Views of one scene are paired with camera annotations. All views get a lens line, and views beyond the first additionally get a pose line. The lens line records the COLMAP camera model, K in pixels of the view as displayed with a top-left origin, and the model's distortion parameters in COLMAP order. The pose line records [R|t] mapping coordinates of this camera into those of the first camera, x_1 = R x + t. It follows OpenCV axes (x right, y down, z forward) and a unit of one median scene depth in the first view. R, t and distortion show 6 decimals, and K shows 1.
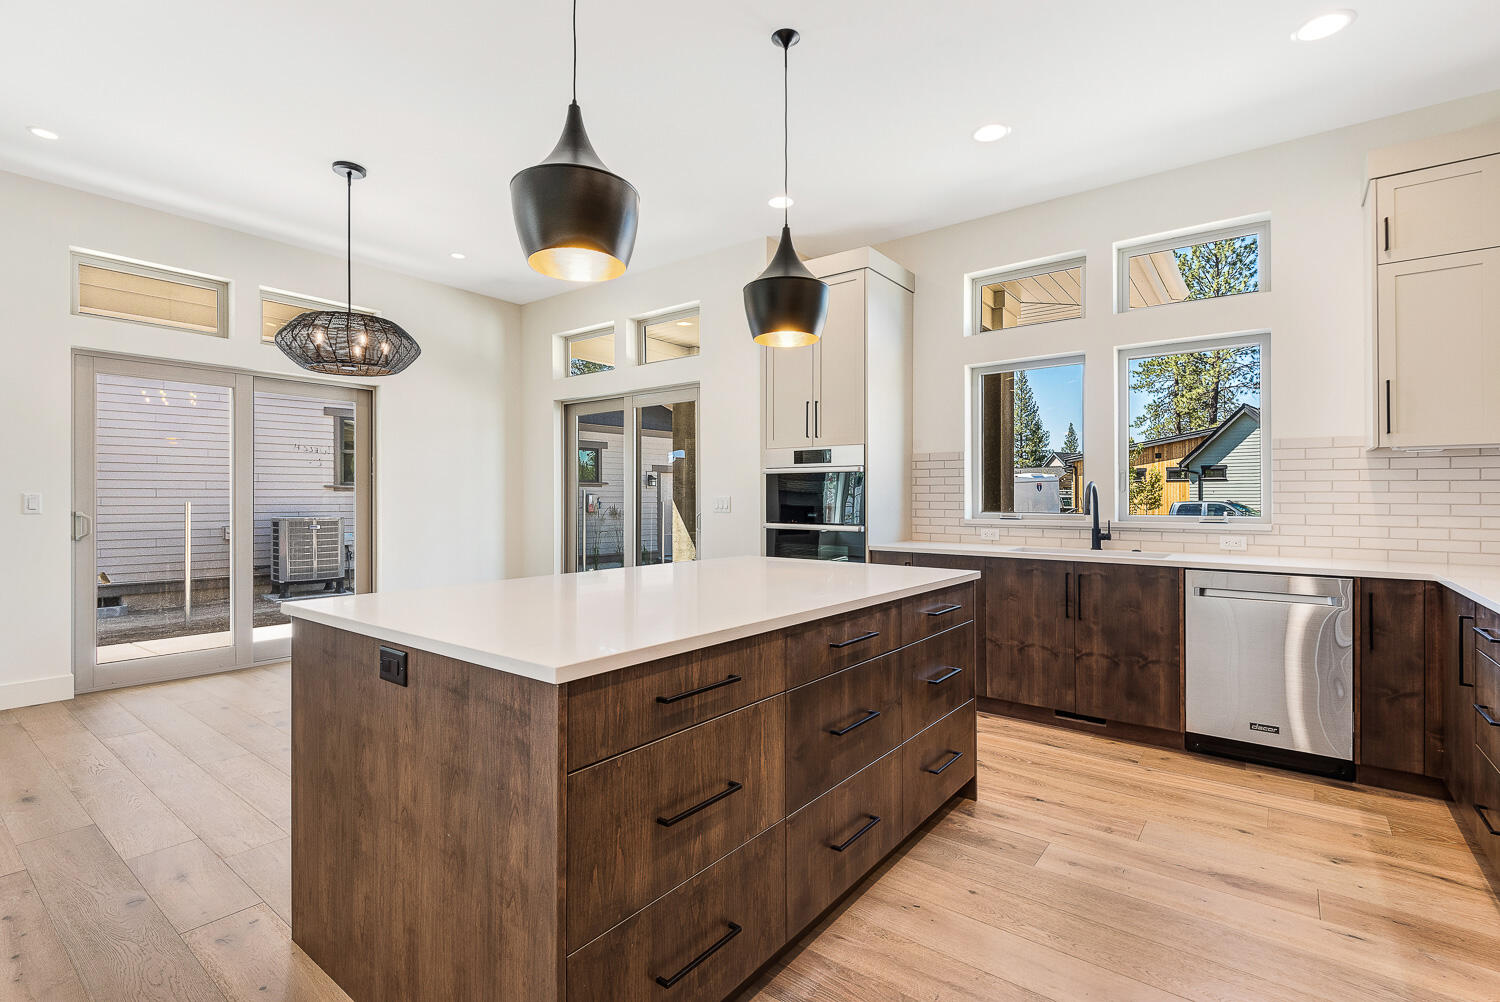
lens RADIAL K [[691.5, 0, 764.9], [0, 691.5, 491.4], [0, 0, 1]] dist [0.017228, -0.011021]
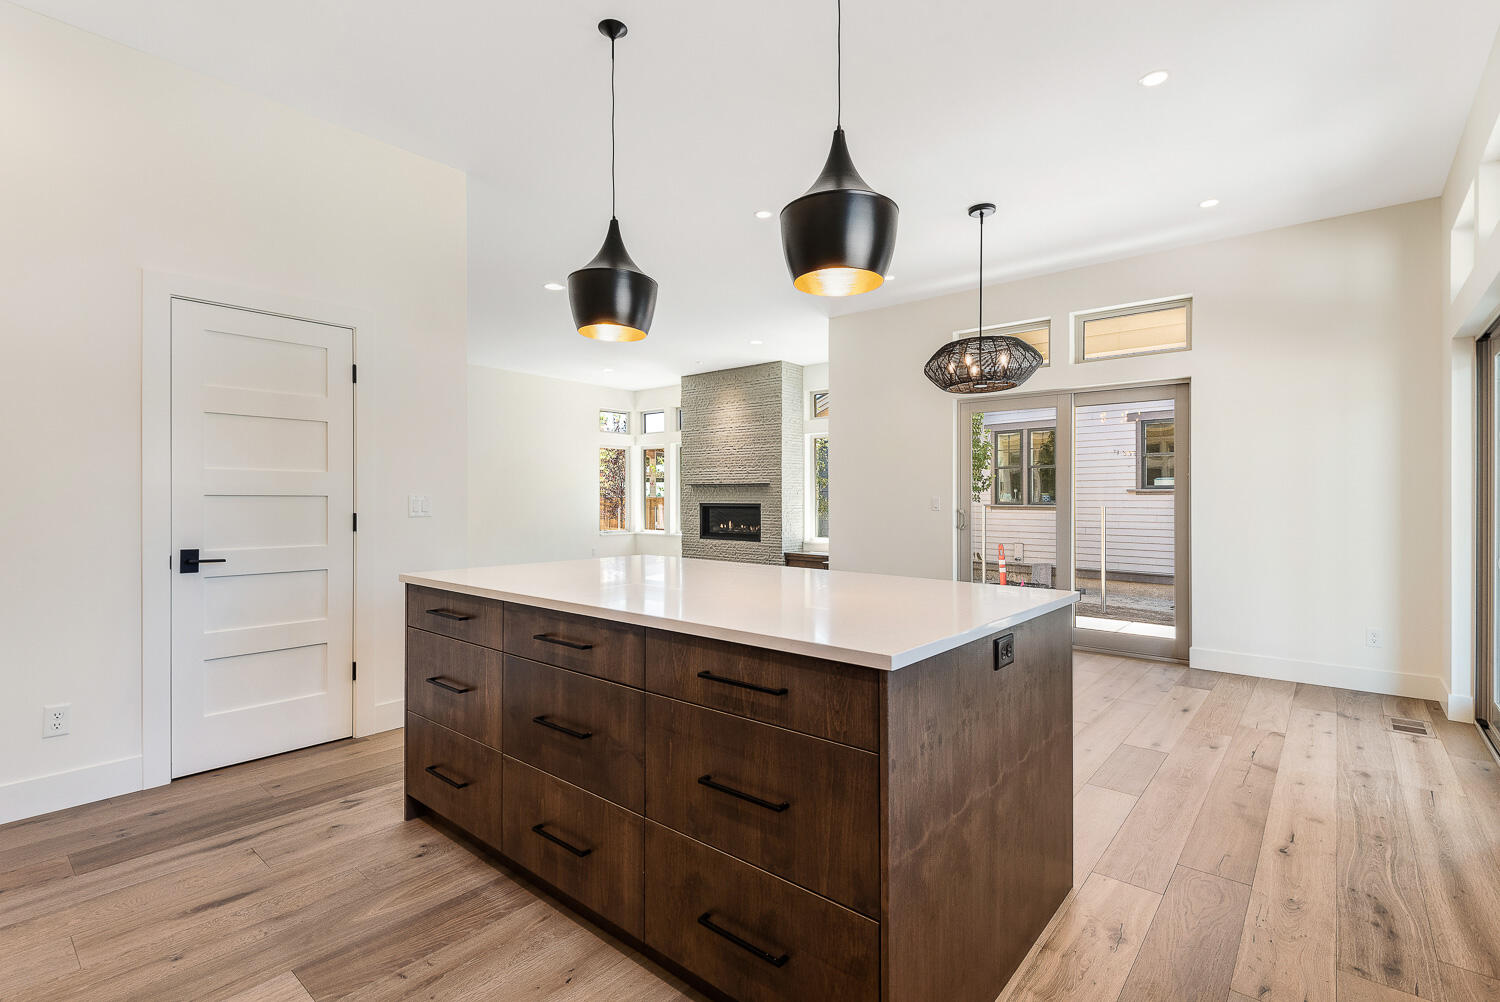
lens RADIAL K [[691.5, 0, 740.4], [0, 691.5, 501.1], [0, 0, 1]] dist [0.017228, -0.011021]
pose [[-0.068242, -0.001042, -0.997668, 0.539987], [0.008435, 0.999963, -0.001621, 0.010417], [0.997633, -0.008526, -0.068230, 0.657394]]
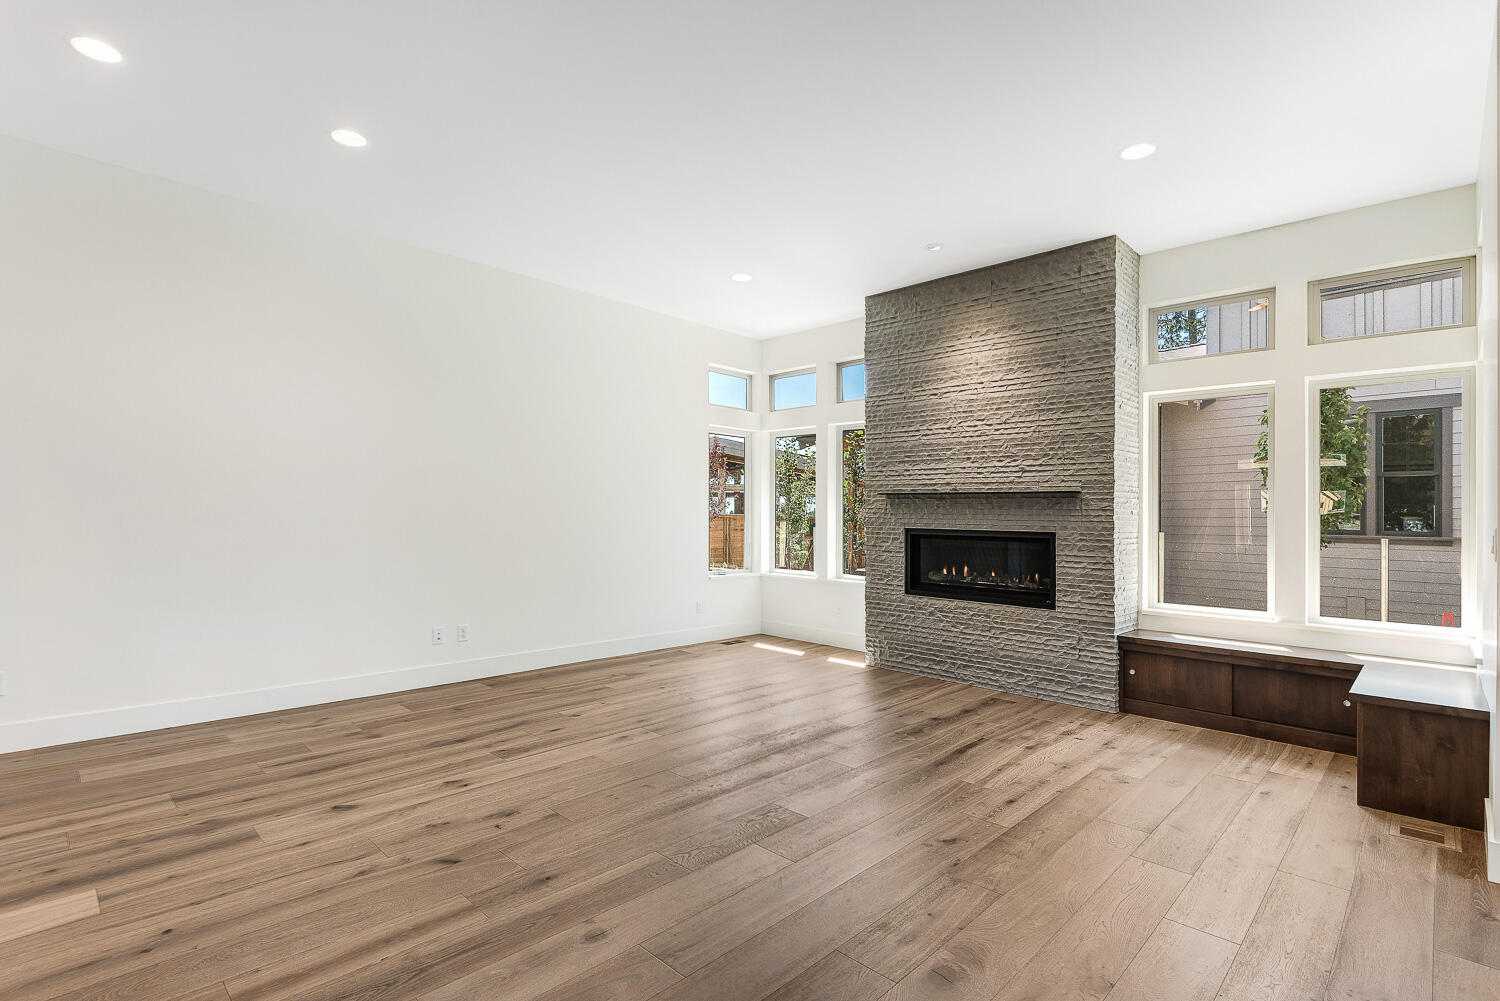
lens RADIAL K [[691.5, 0, 741.6], [0, 691.5, 518.7], [0, 0, 1]] dist [0.017228, -0.011021]
pose [[-0.132998, -0.000526, -0.991116, -0.590188], [-0.004512, 0.999990, 0.000075, -0.005182], [0.991106, 0.004482, -0.132999, 0.192981]]
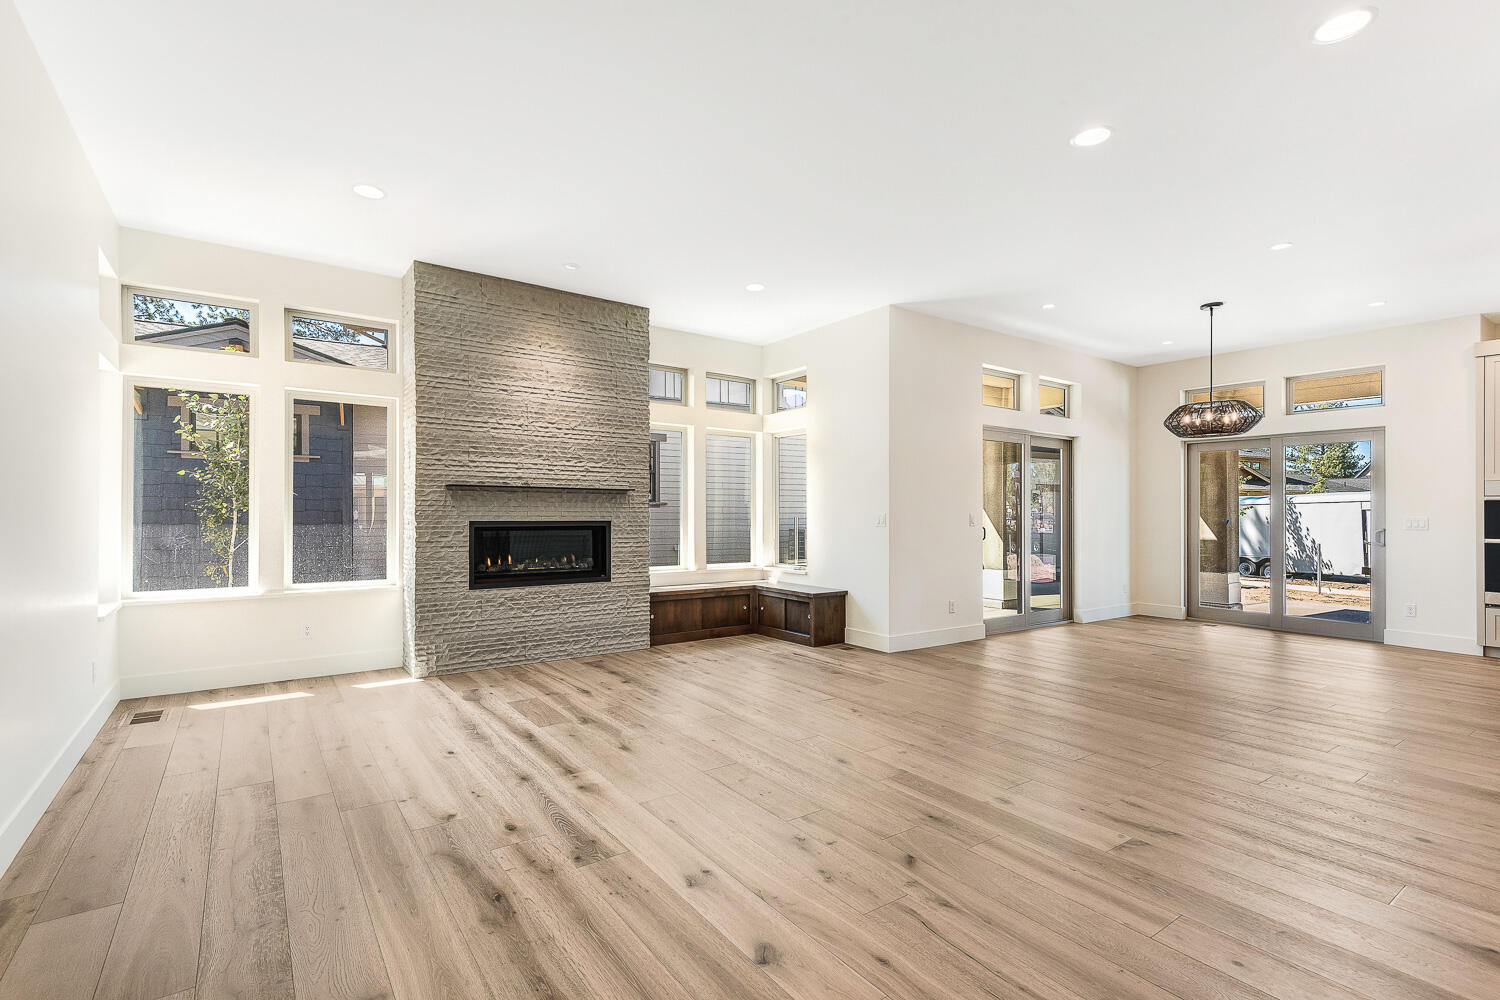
lens RADIAL K [[691.5, 0, 722.5], [0, 691.5, 498.9], [0, 0, 1]] dist [0.017228, -0.011021]
pose [[0.949668, -0.002772, -0.313247, -1.126800], [-0.000055, 0.999959, -0.009017, -0.018564], [0.313259, 0.008580, 0.949629, -0.789272]]
